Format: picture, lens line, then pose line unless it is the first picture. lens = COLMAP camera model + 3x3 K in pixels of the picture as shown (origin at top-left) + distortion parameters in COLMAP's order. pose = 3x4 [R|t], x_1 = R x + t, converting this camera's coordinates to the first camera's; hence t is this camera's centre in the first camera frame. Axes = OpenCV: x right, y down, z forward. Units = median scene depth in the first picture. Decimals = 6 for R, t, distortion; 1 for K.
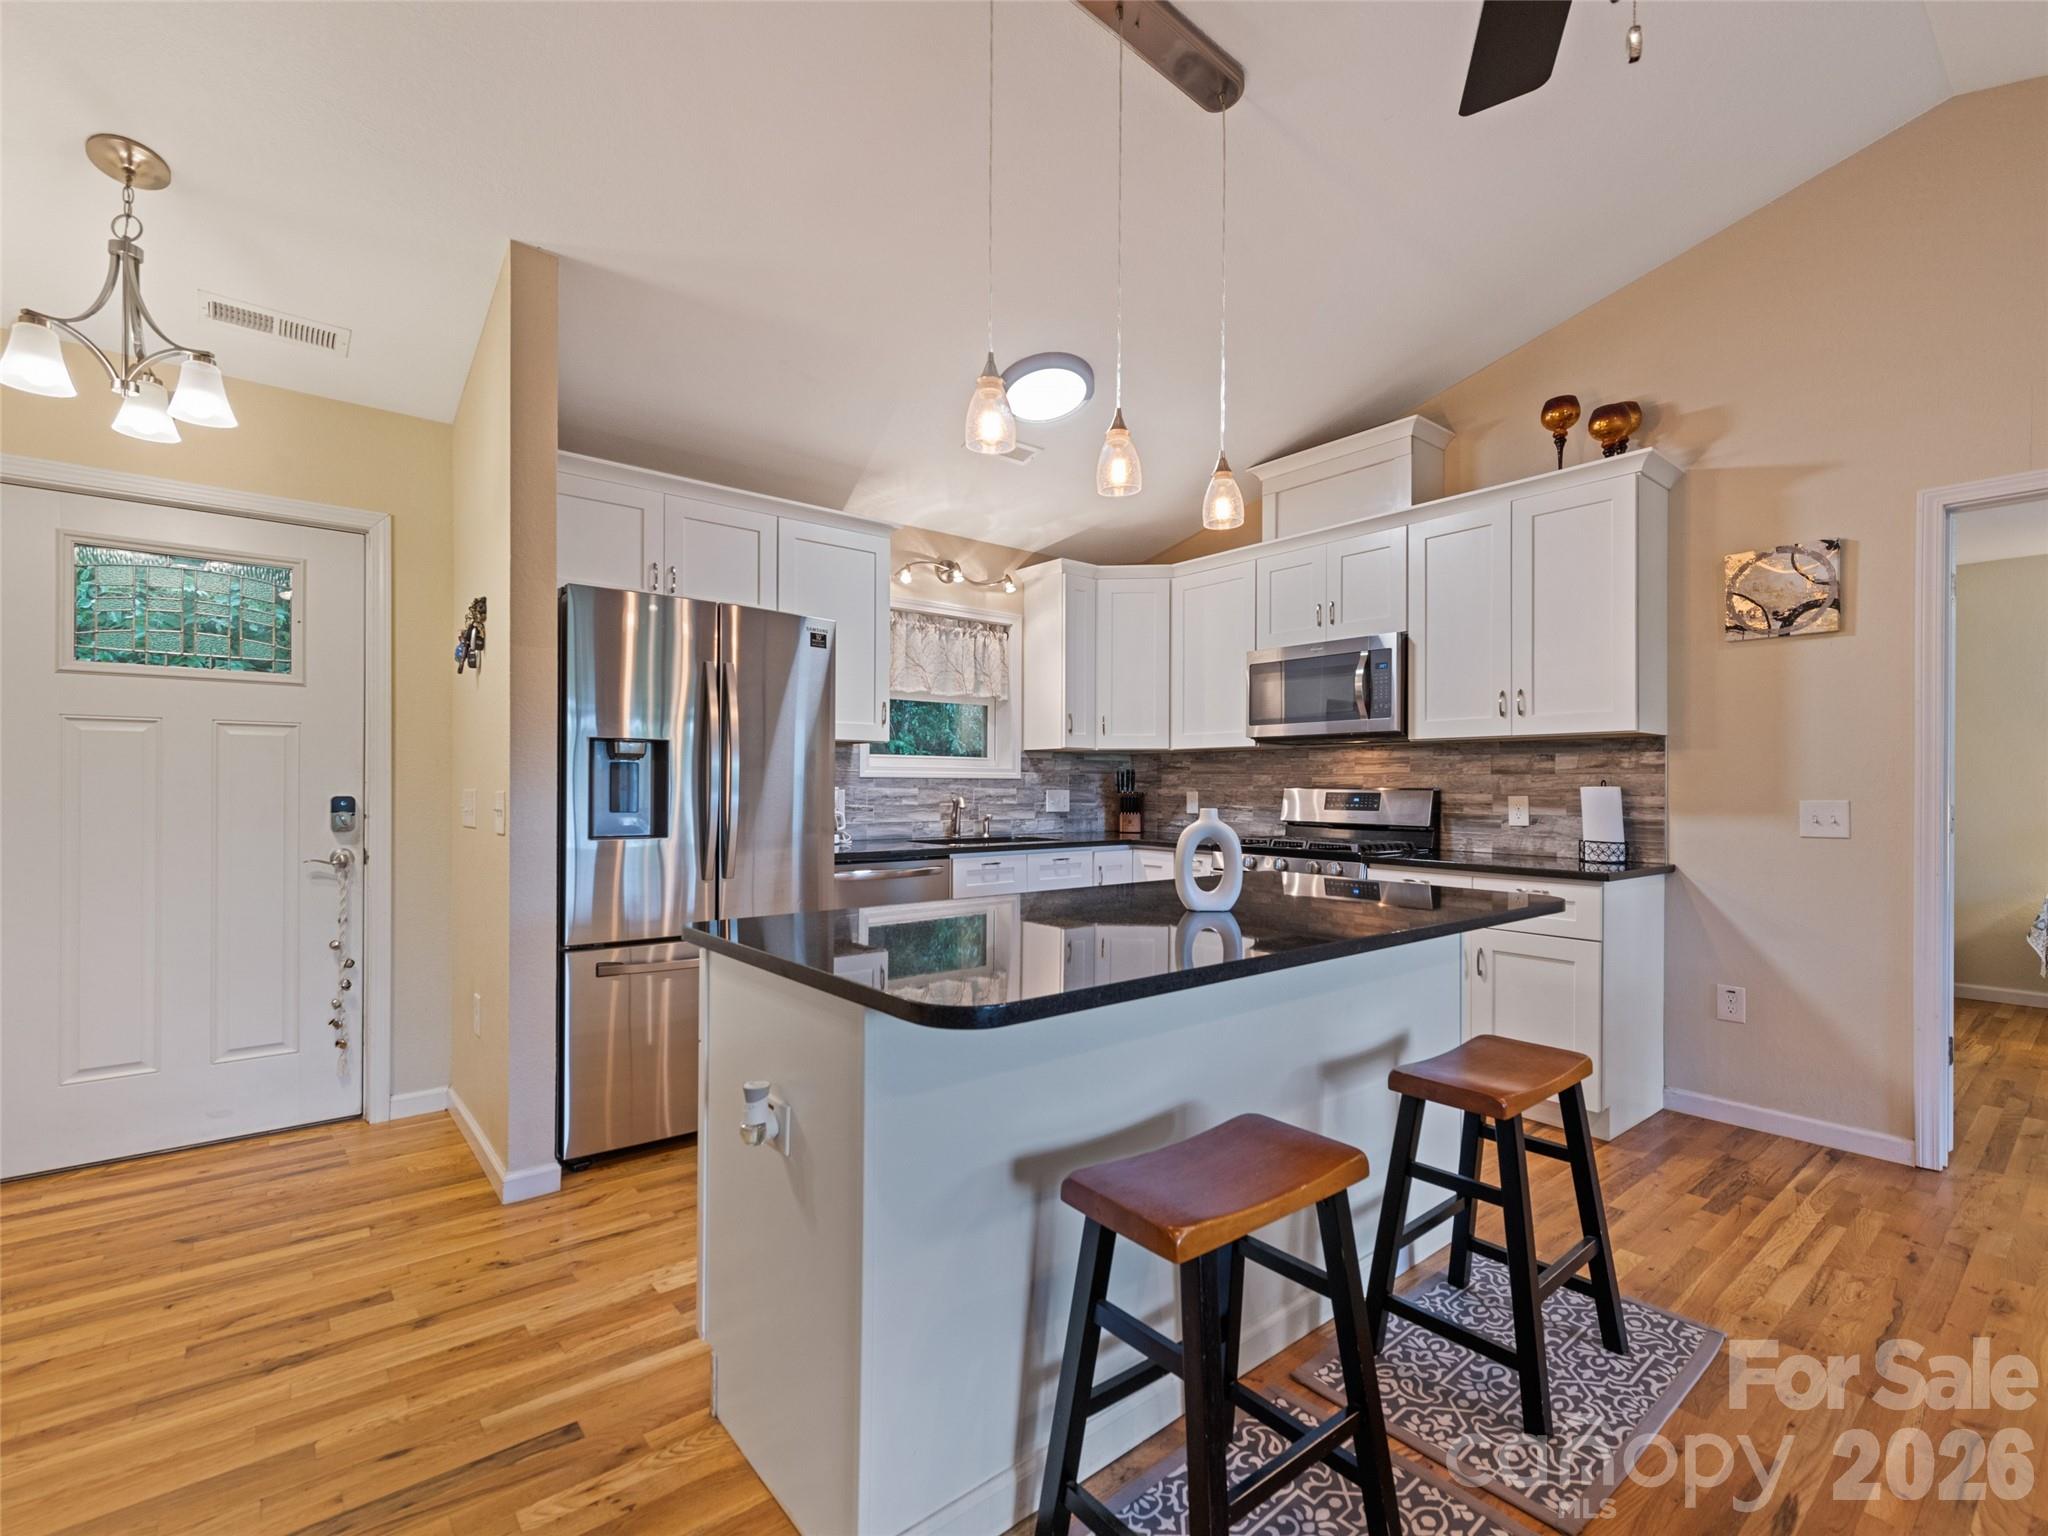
lens RADIAL K [[940.1, 0, 1024.0], [0, 940.1, 768.0], [0, 0, 1]] dist [0.000979, 0.000092]
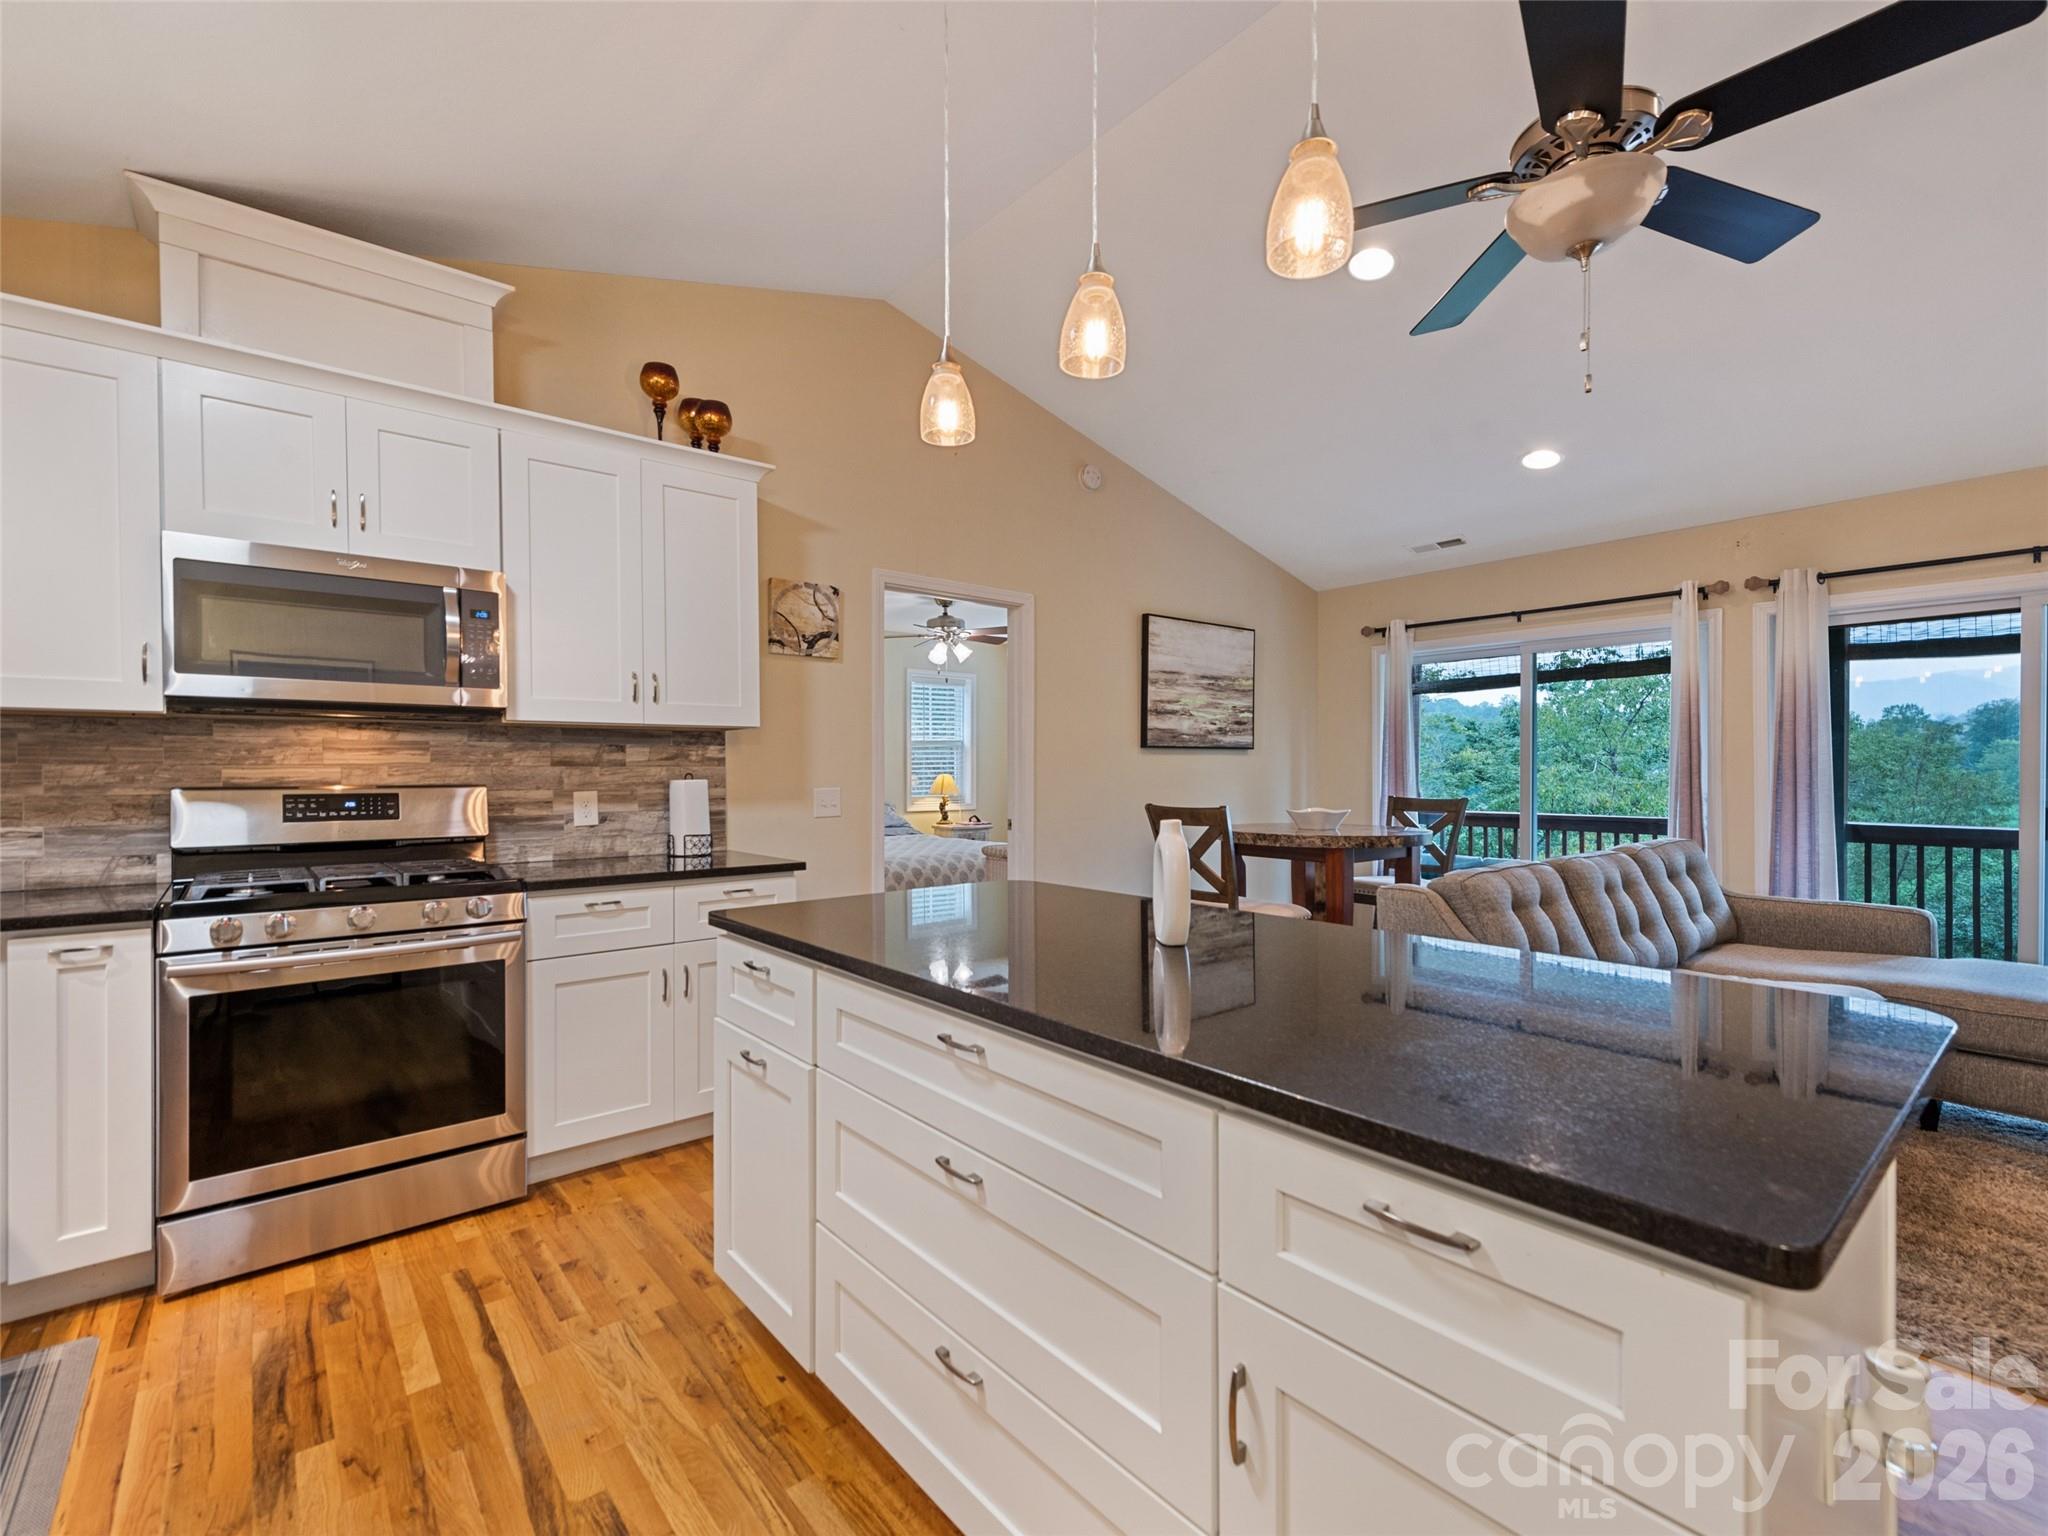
lens RADIAL K [[902.0, 0, 1026.0], [0, 902.0, 773.9], [0, 0, 1]] dist [0.001468, 0.000019]
pose [[-0.015969, -0.009358, 0.999829, -0.317193], [-0.015511, 0.999838, 0.009110, -0.000345], [-0.999752, -0.015363, -0.016112, 0.608322]]
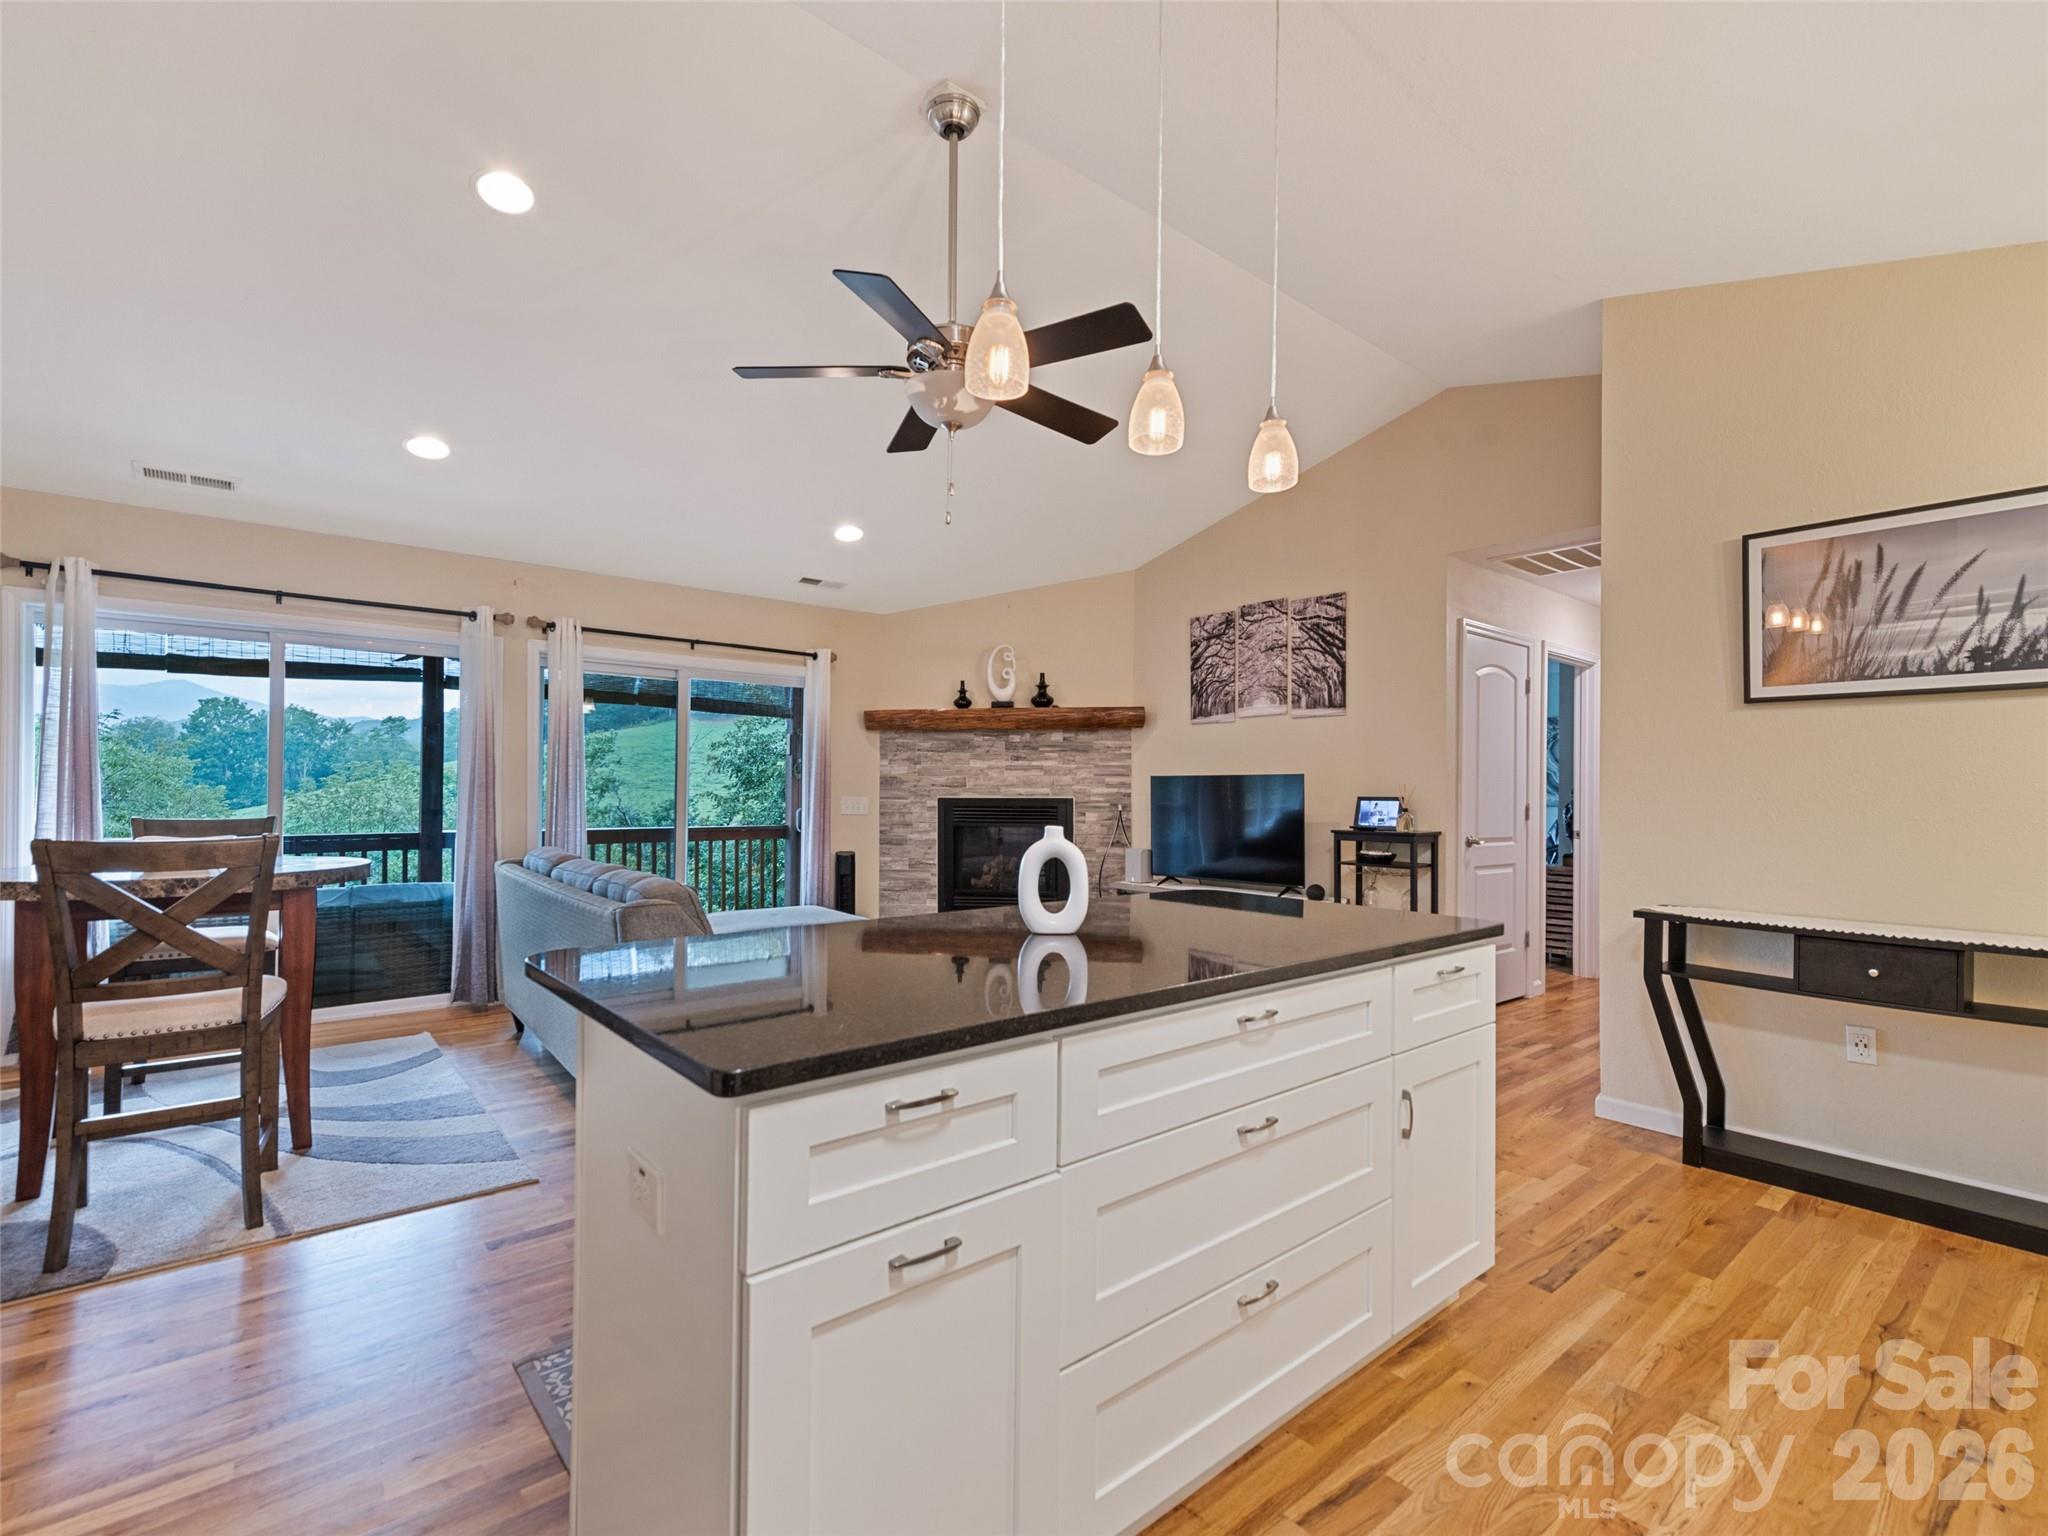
lens RADIAL K [[940.1, 0, 1024.0], [0, 940.1, 768.0], [0, 0, 1]] dist [0.000979, 0.000092]
pose [[-0.999843, -0.015557, -0.008527, 0.125864], [-0.015177, 0.998959, -0.043026, 0.013834], [0.009187, -0.042890, -0.999038, 1.042247]]
